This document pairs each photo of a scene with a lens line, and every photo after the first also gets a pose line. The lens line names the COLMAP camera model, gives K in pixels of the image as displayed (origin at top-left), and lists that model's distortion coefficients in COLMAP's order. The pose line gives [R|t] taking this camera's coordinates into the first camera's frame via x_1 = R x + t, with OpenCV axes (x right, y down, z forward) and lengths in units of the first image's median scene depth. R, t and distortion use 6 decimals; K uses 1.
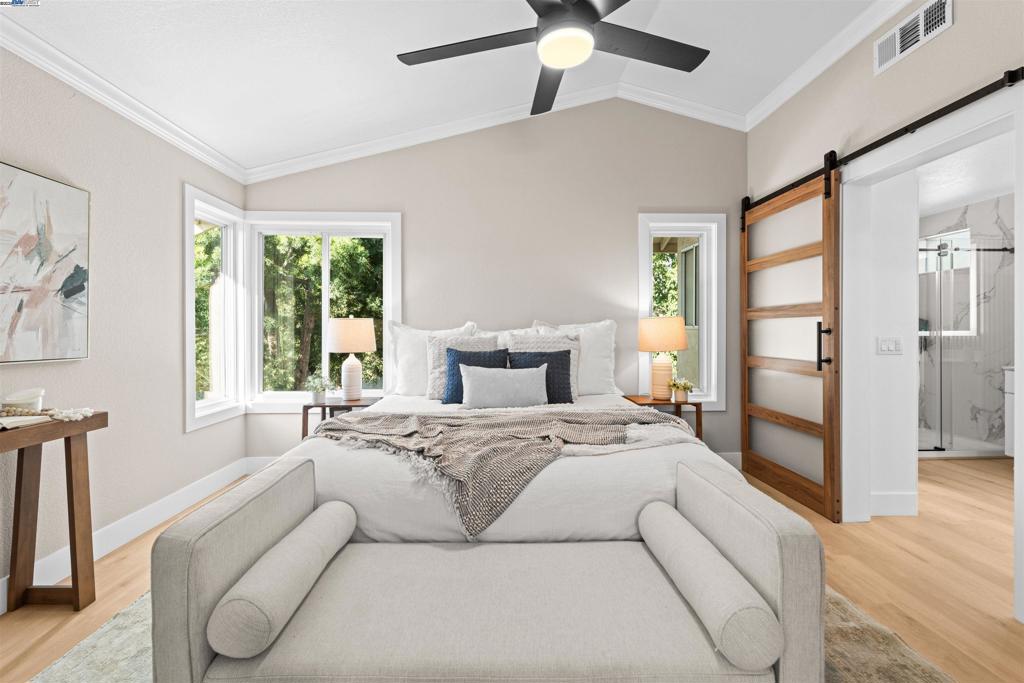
lens RADIAL K [[415.9, 0, 506.4], [0, 415.9, 332.2], [0, 0, 1]] dist [0.002663, -0.002380]
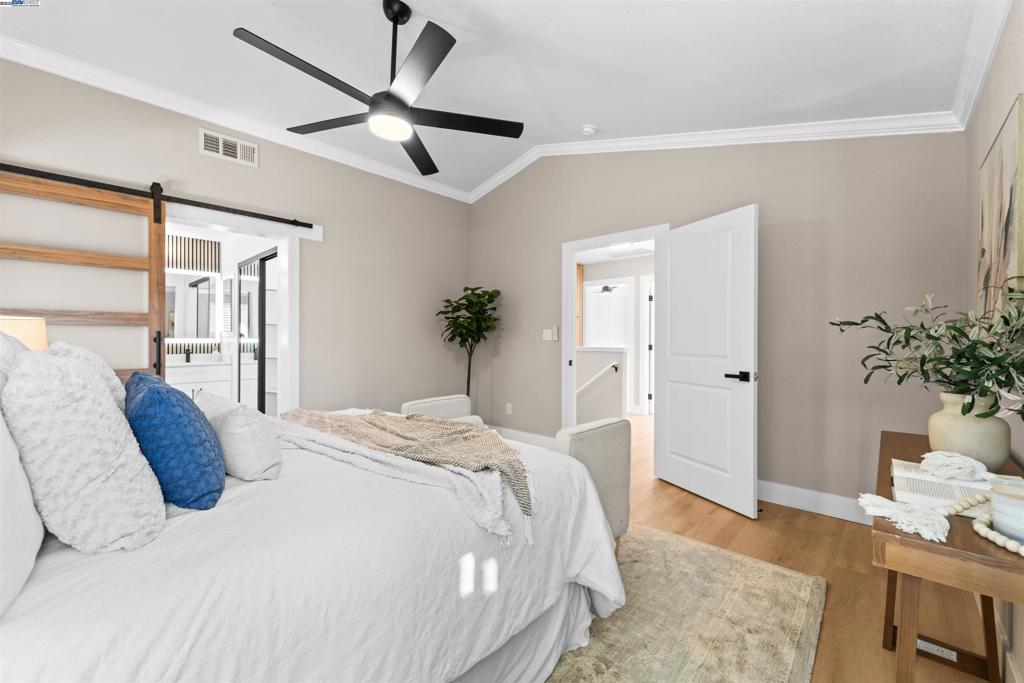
lens RADIAL K [[415.9, 0, 505.9], [0, 415.9, 341.8], [0, 0, 1]] dist [0.002663, -0.002380]
pose [[-0.713112, -0.009396, 0.700987, -0.453938], [-0.002842, 0.999941, 0.010512, -0.006791], [-0.701044, 0.005503, -0.713096, 0.726740]]
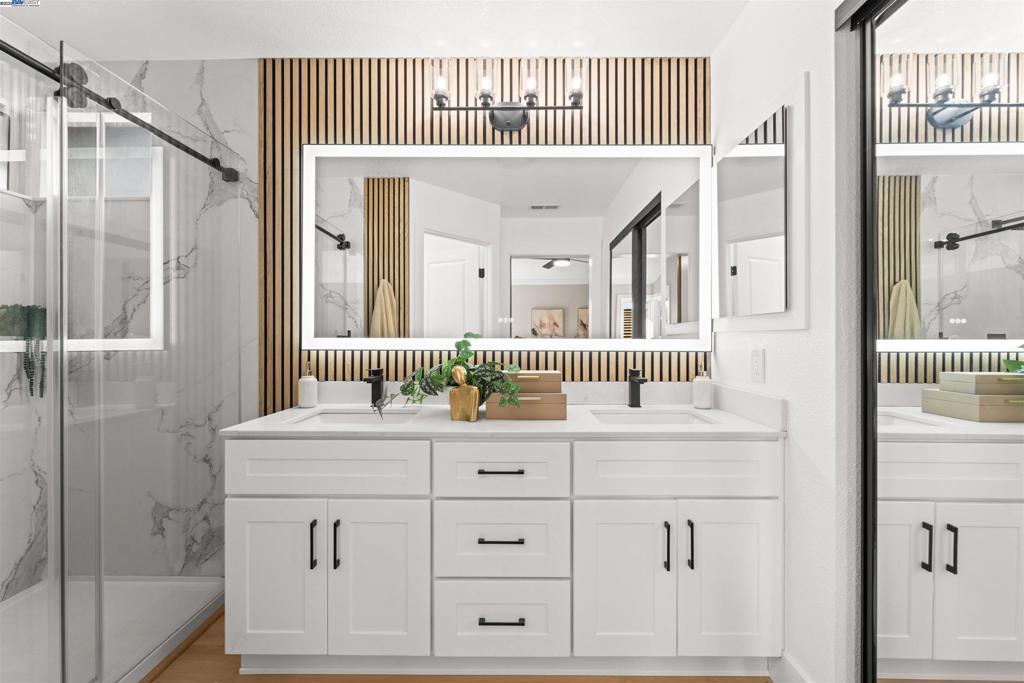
lens RADIAL K [[415.9, 0, 503.7], [0, 415.9, 336.3], [0, 0, 1]] dist [0.002663, -0.002380]
pose [[0.054277, 0.008397, 0.998491, 0.709219], [0.005529, 0.999947, -0.008710, -0.000581], [-0.998511, 0.005993, 0.054227, 0.614111]]
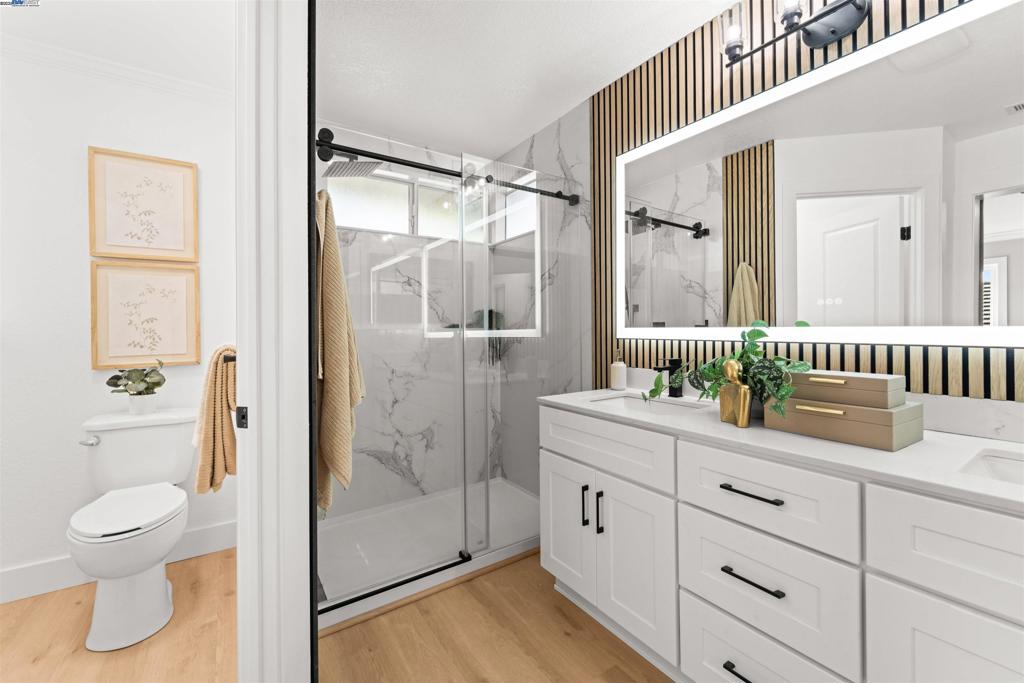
lens RADIAL K [[415.9, 0, 530.4], [0, 415.9, 326.6], [0, 0, 1]] dist [0.002663, -0.002380]
pose [[0.837091, -0.001877, 0.547061, 0.779944], [0.010291, 0.999871, -0.012317, -0.000289], [-0.546967, 0.015941, 0.837002, 0.486210]]
